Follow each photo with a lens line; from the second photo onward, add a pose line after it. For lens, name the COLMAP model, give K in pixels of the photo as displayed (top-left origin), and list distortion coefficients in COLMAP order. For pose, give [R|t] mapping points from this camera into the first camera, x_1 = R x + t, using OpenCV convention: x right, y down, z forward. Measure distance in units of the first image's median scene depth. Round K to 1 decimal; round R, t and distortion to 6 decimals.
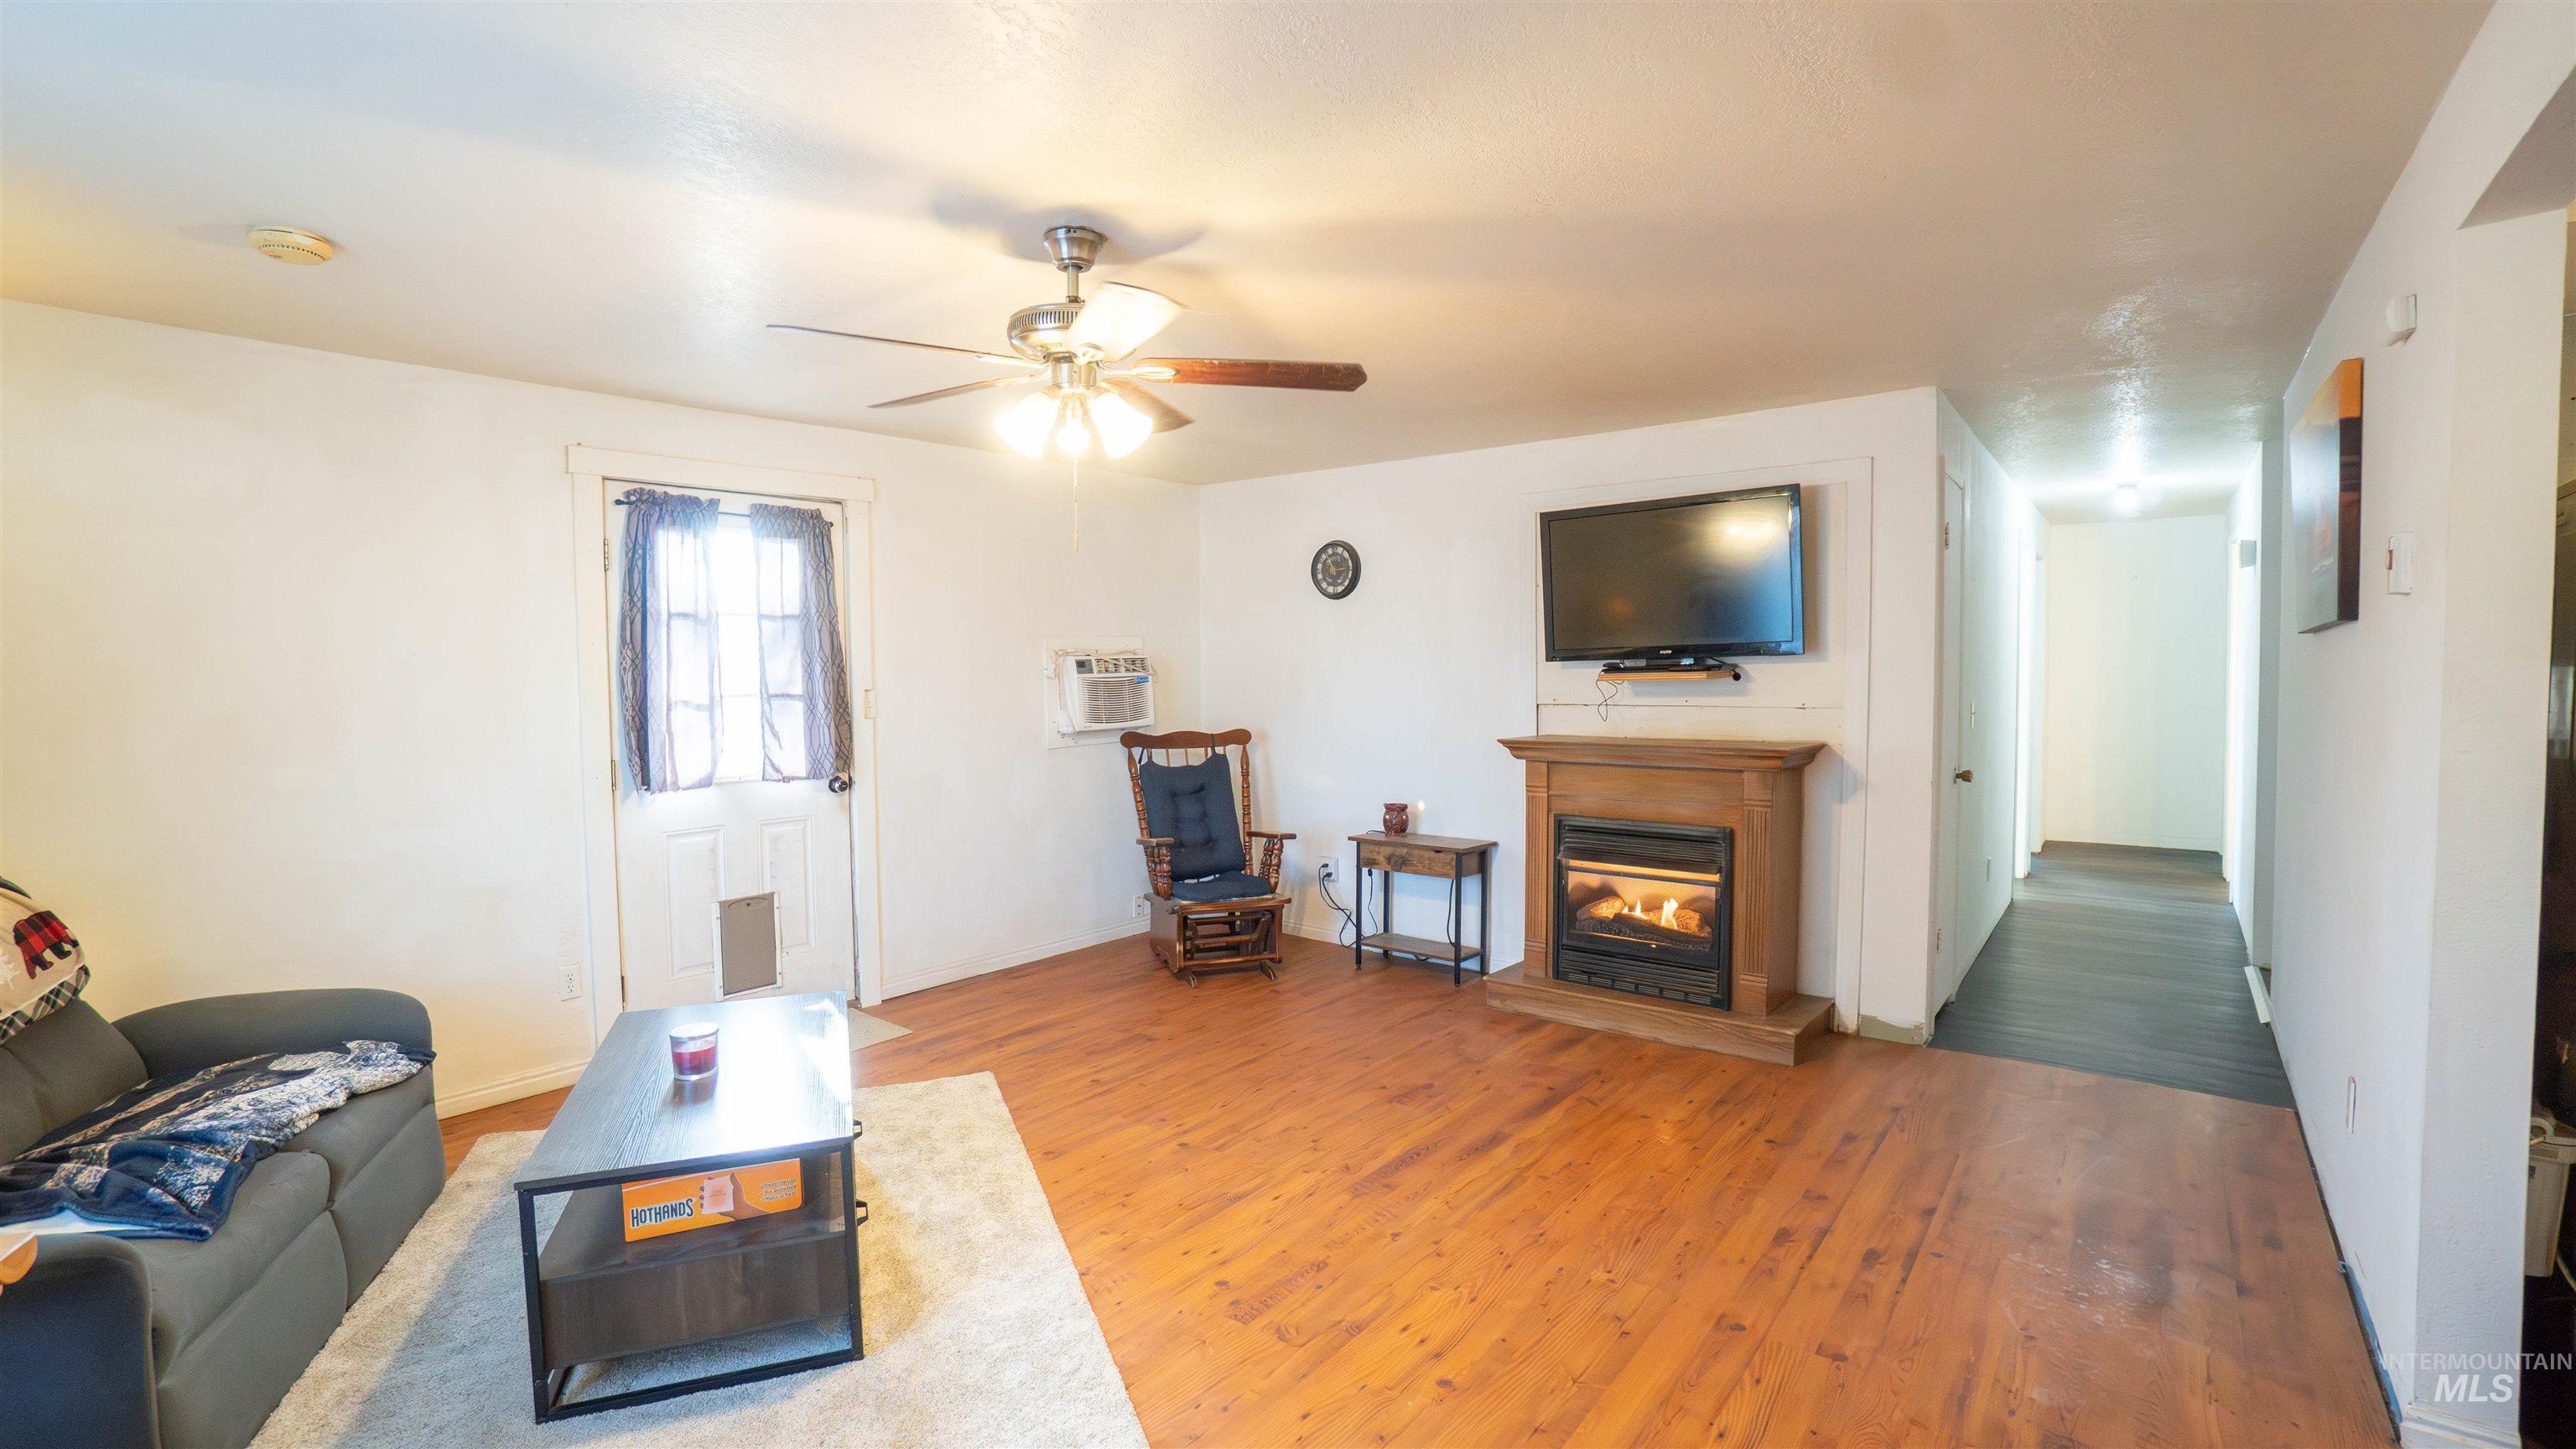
lens RADIAL K [[1135.7, 0, 1264.4], [0, 1135.7, 721.6], [0, 0, 1]] dist [-0.066370, 0.025620]
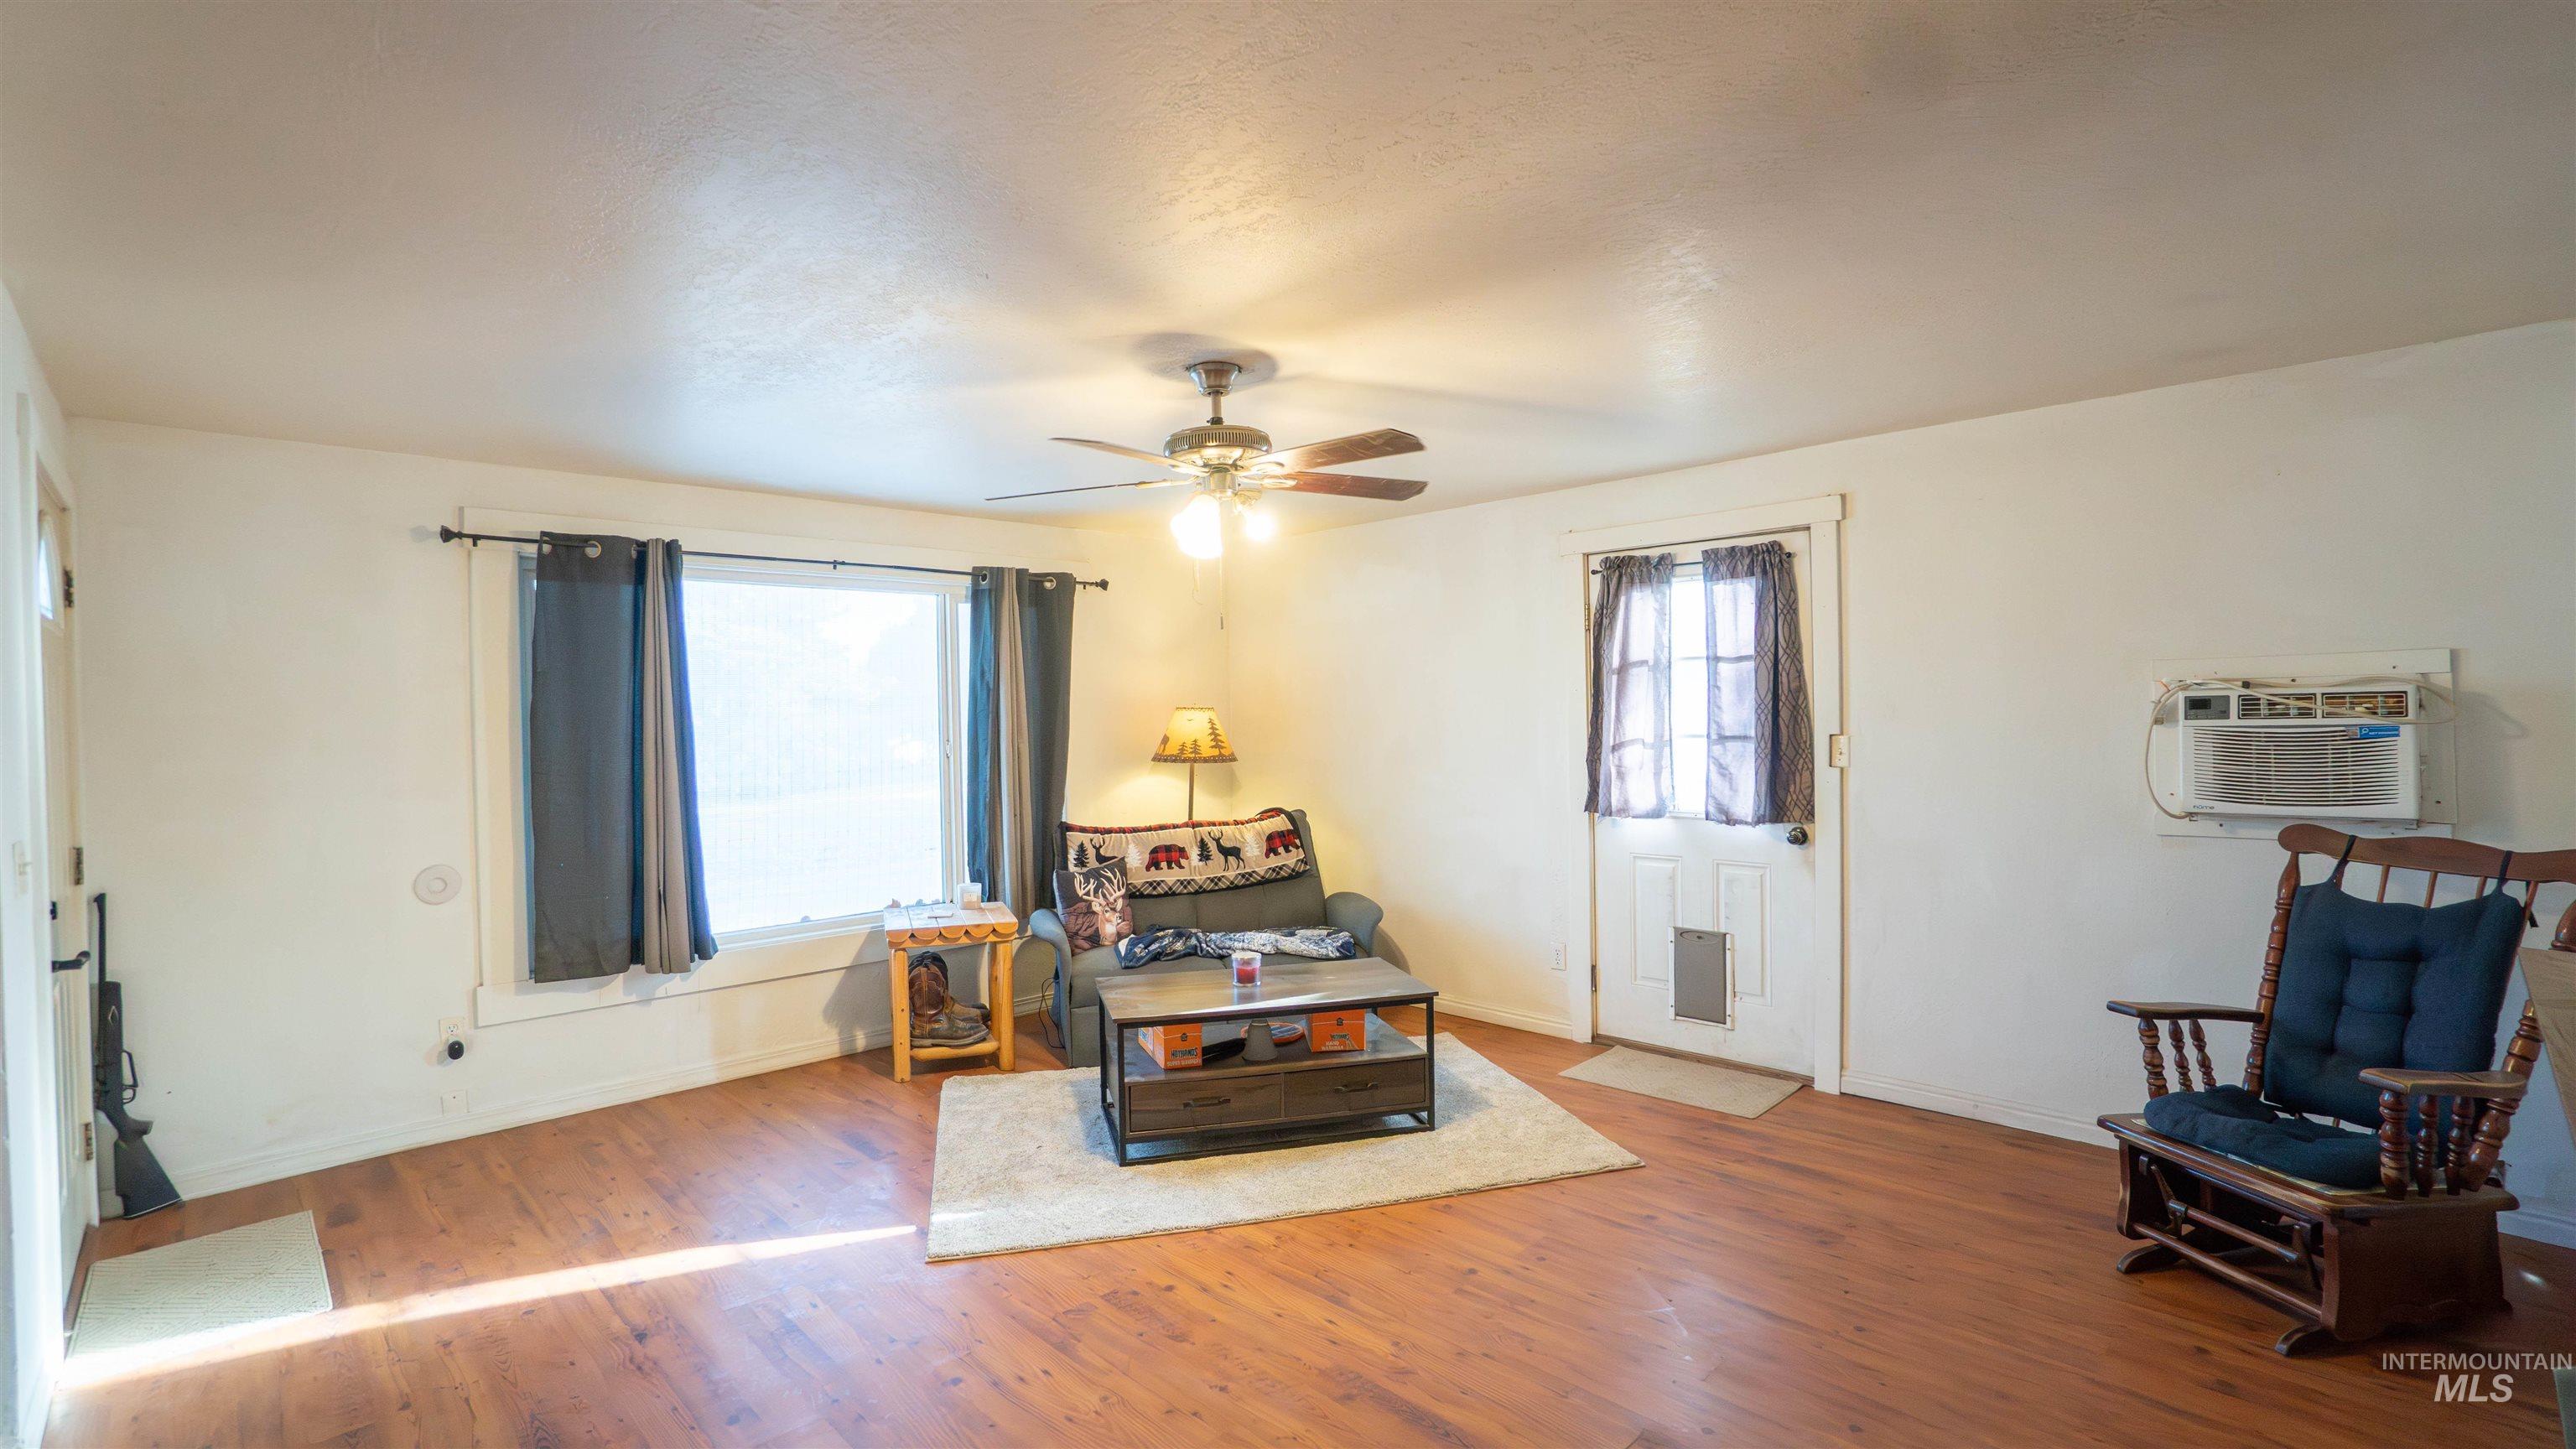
lens RADIAL K [[1135.7, 0, 1264.4], [0, 1135.7, 721.6], [0, 0, 1]] dist [-0.066370, 0.025620]
pose [[-0.114937, 0.025450, -0.993047, 0.620172], [-0.029017, 0.999159, 0.028966, -0.055476], [0.992949, 0.032144, -0.114102, 0.719928]]
